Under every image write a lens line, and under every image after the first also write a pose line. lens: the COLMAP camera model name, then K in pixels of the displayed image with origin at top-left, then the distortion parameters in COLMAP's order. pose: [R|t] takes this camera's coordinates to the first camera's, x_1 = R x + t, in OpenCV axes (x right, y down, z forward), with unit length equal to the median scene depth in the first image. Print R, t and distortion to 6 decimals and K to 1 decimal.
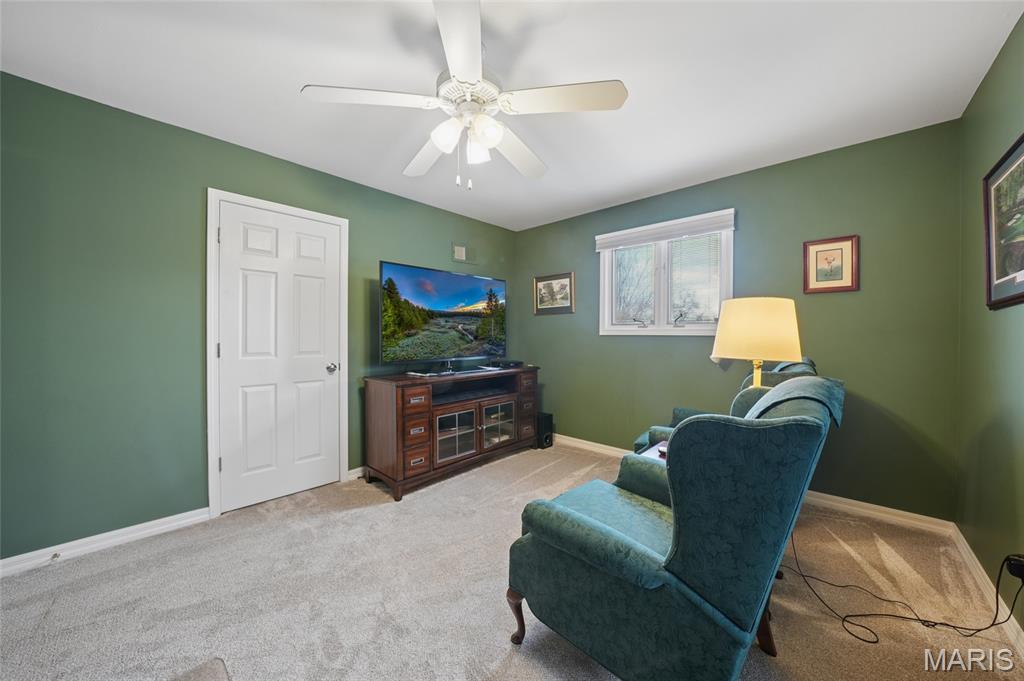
lens RADIAL K [[360.2, 0, 509.4], [0, 360.2, 337.5], [0, 0, 1]] dist [-0.018370, -0.000043]
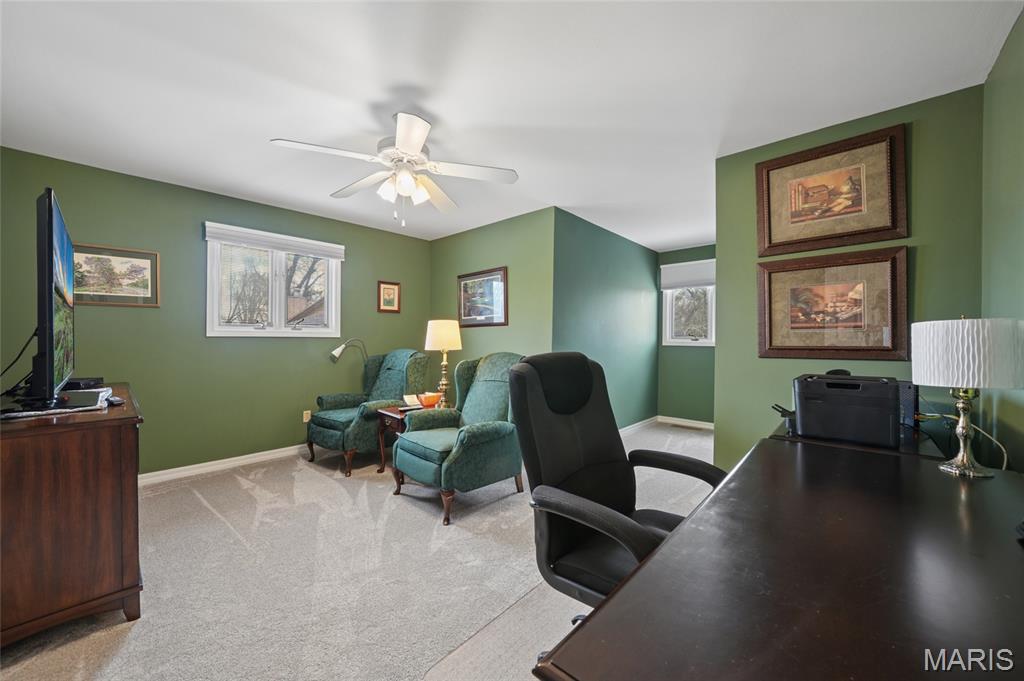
lens RADIAL K [[393.9, 0, 509.6], [0, 393.9, 337.6], [0, 0, 1]] dist [0.002833, 0.000591]
pose [[-0.009909, -0.004407, 0.999941, -0.761635], [-0.000212, 0.999990, 0.004405, -0.009324], [-0.999951, -0.000169, -0.009910, 0.305512]]
